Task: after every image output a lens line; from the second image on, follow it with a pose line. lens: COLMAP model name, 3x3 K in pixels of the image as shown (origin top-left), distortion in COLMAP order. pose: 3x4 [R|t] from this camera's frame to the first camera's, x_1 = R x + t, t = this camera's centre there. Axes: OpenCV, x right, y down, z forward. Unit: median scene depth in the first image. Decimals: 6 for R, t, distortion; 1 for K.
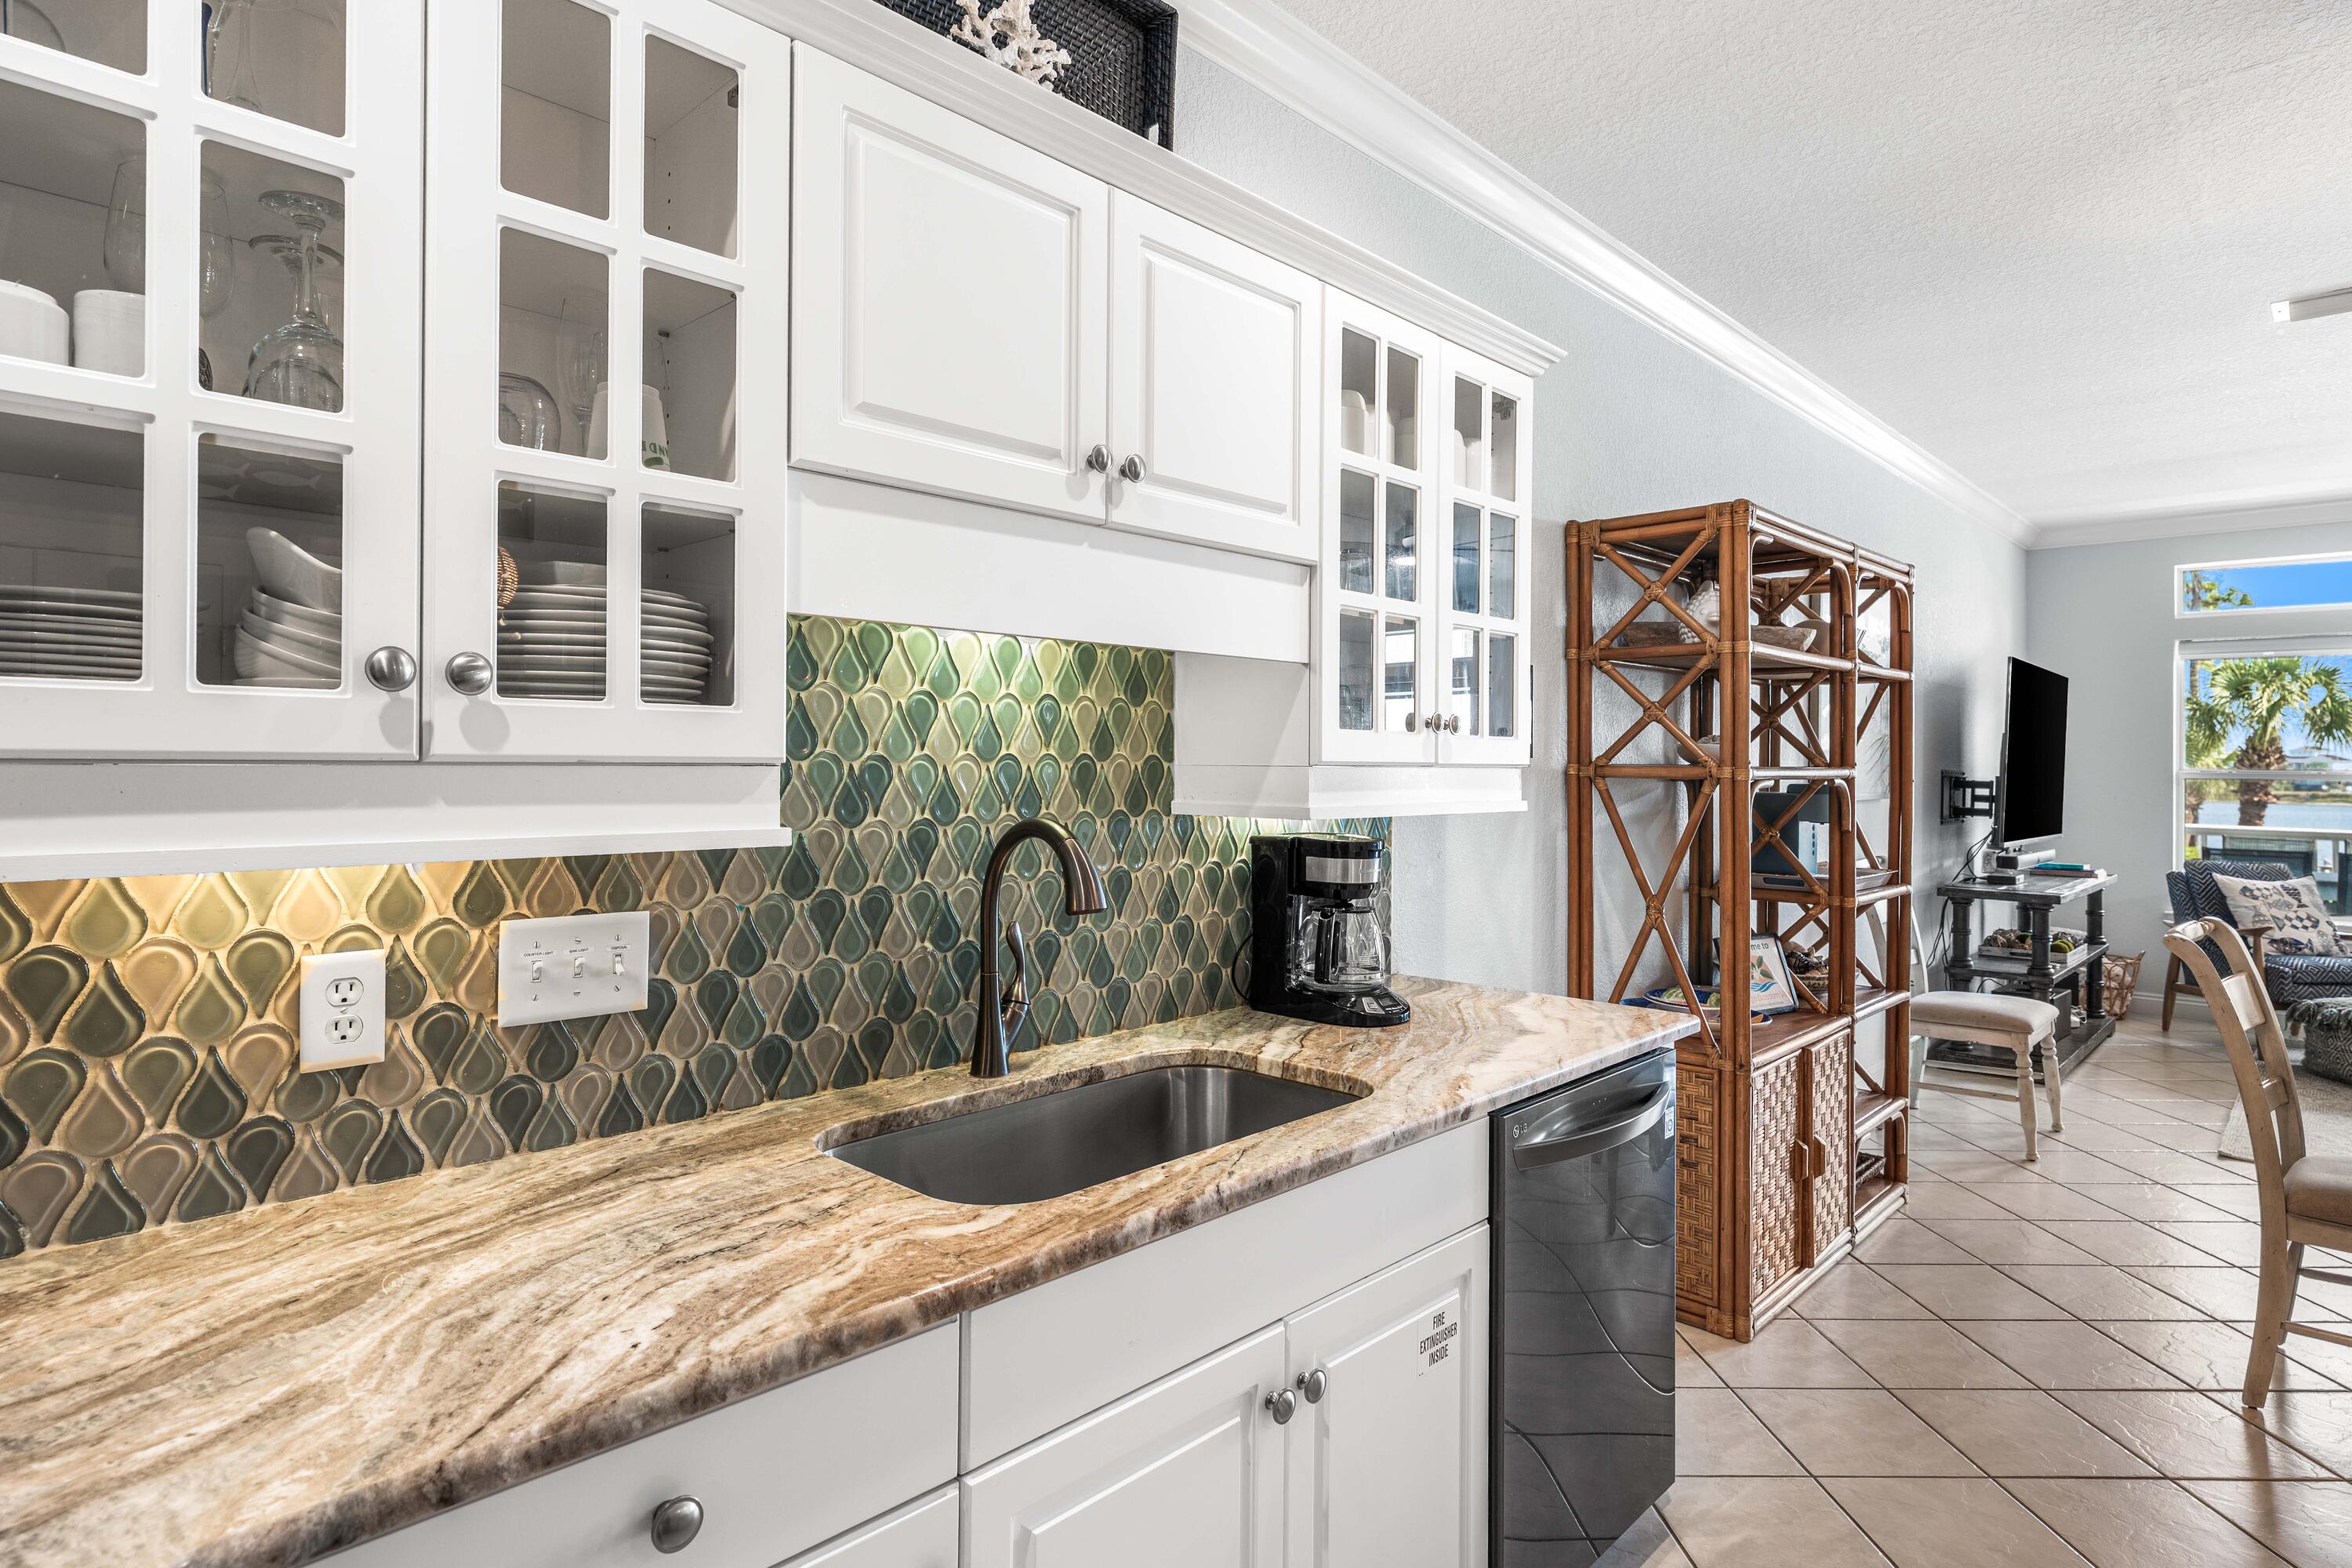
lens RADIAL K [[1252.2, 0, 1128.7], [0, 1252.2, 755.0], [0, 0, 1]] dist [0.006407, -0.002569]
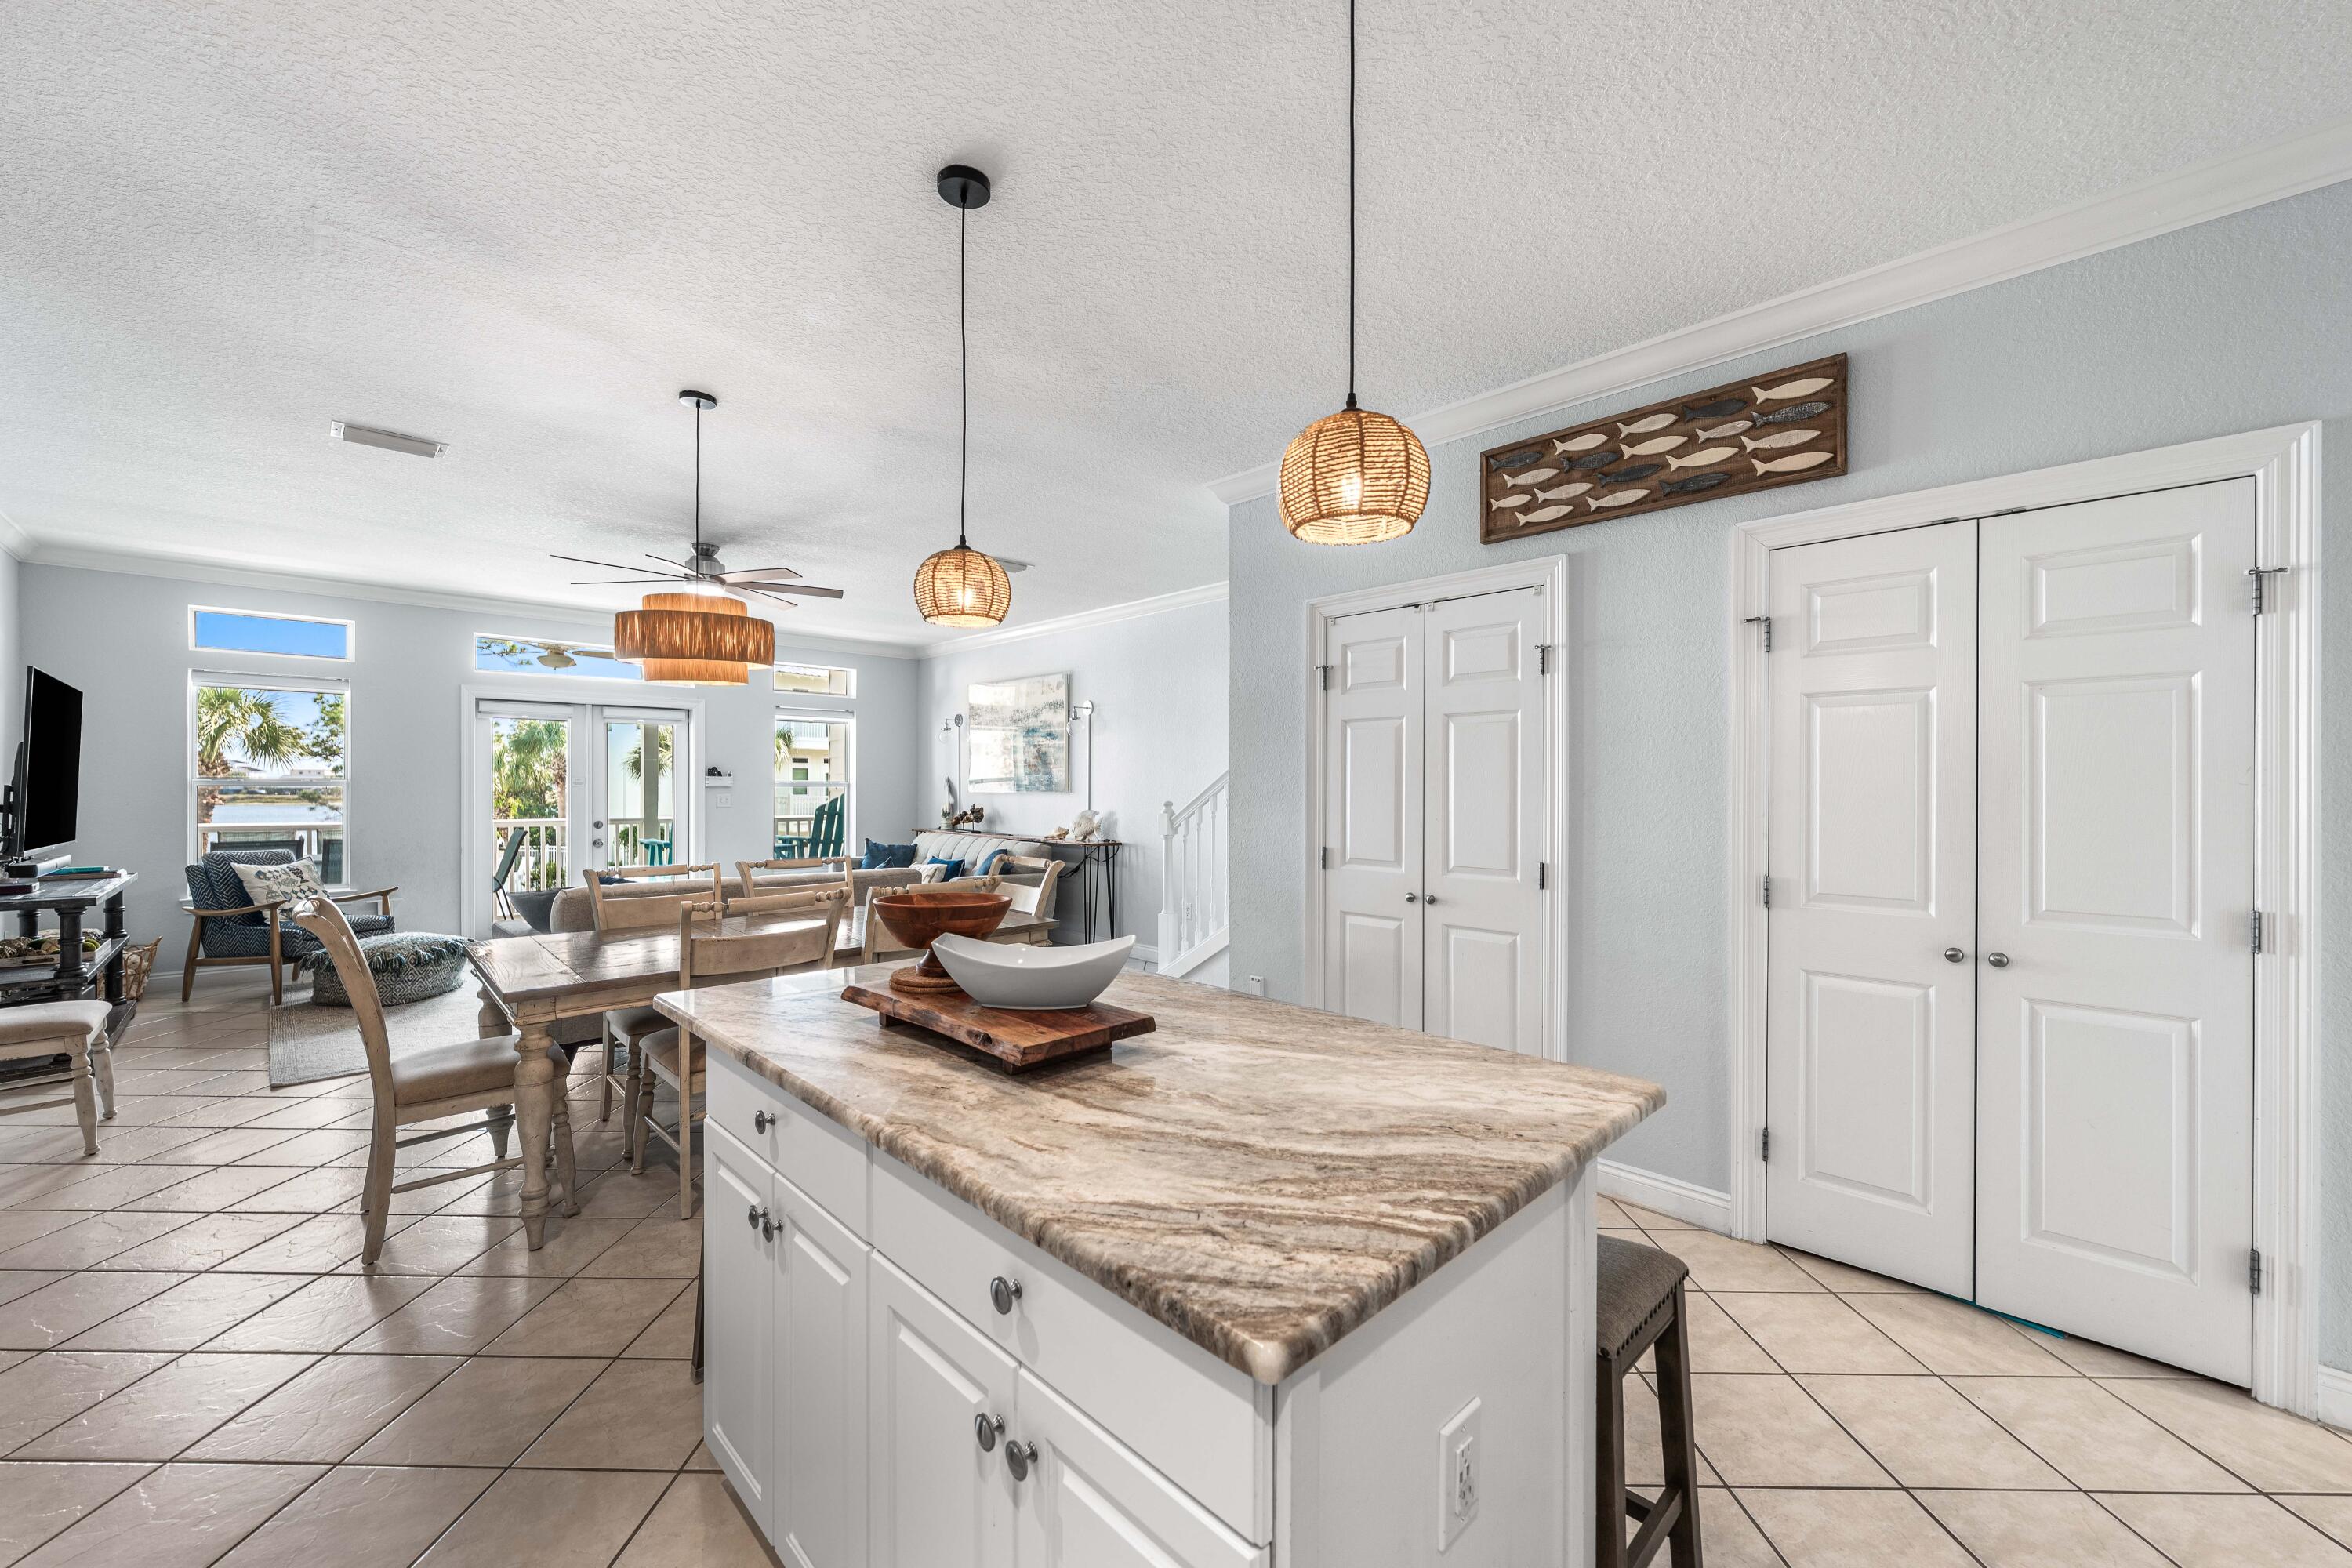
lens RADIAL K [[928.1, 0, 1198.8], [0, 928.1, 783.1], [0, 0, 1]] dist [-0.003326, 0.001688]
pose [[0.008462, -0.008597, 0.999927, -0.079673], [-0.008927, 0.999923, 0.008673, 0.001453], [-0.999924, -0.009000, 0.008385, 0.163388]]
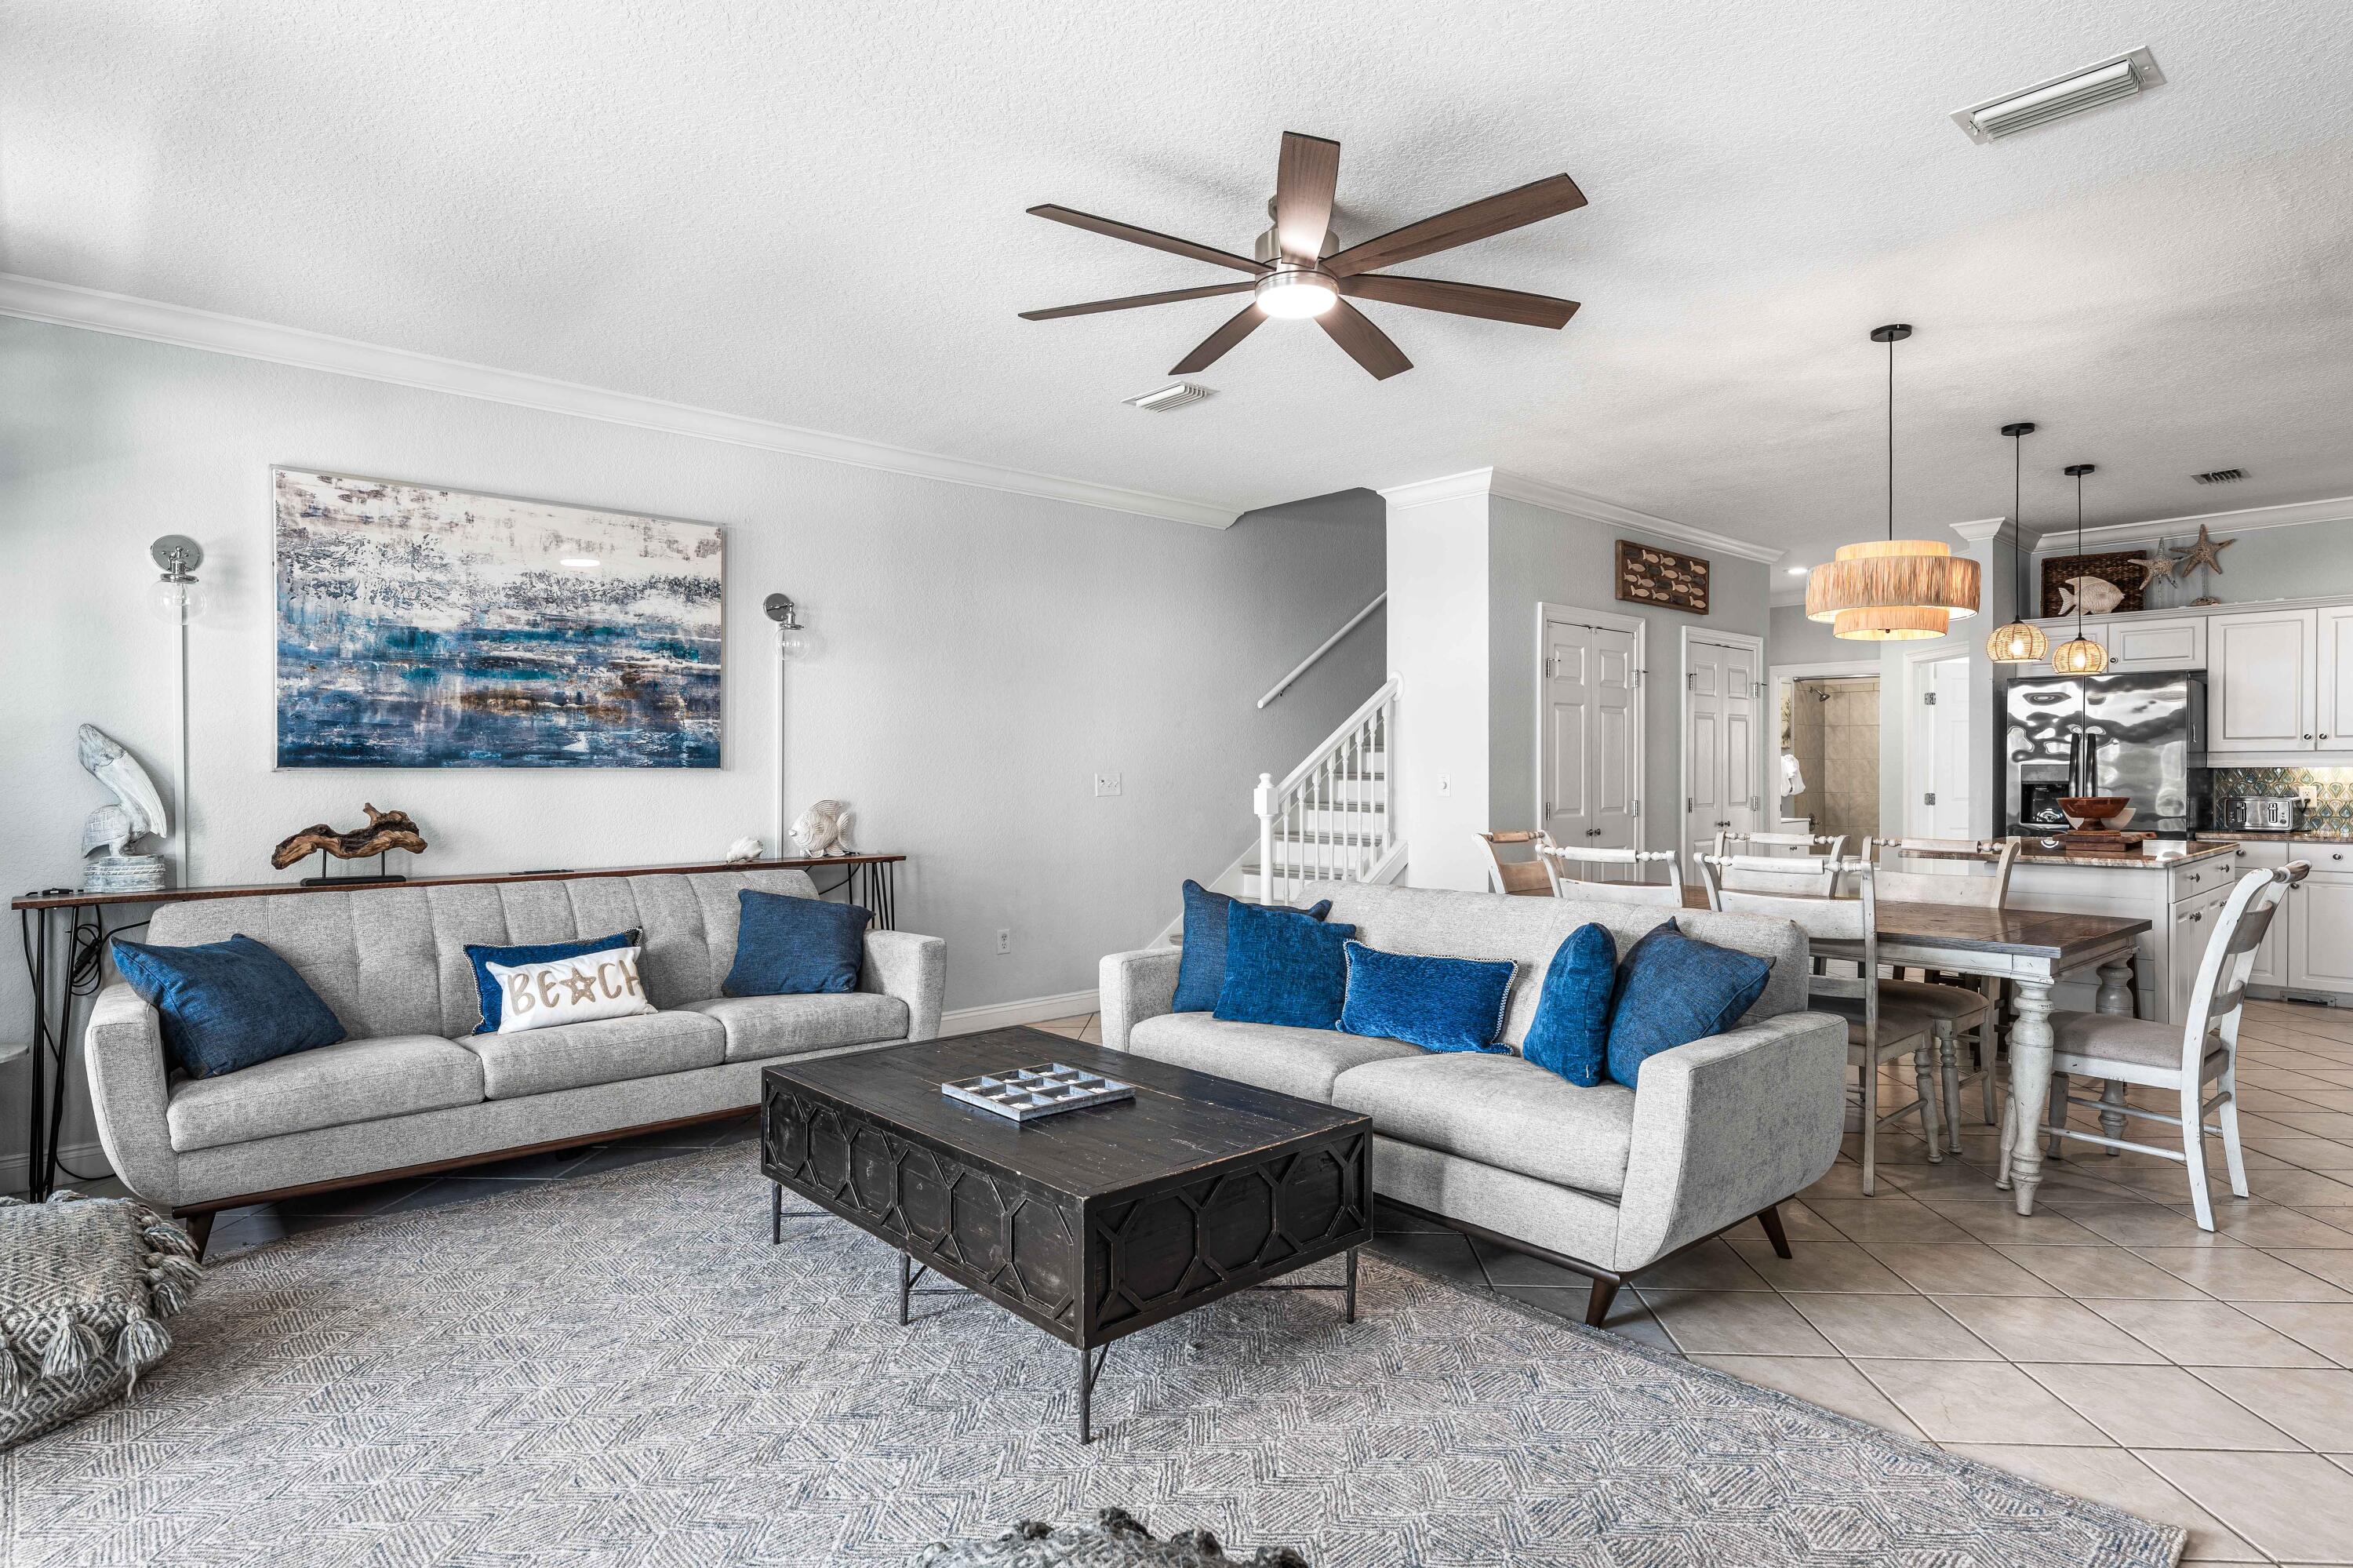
lens RADIAL K [[1241.5, 0, 1186.5], [0, 1241.5, 777.3], [0, 0, 1]] dist [0.009280, -0.002012]
pose [[-0.998867, -0.005932, 0.047214, 2.523801], [-0.005977, 0.999982, -0.000811, 0.087727], [-0.047208, -0.001092, -0.998884, 3.077379]]
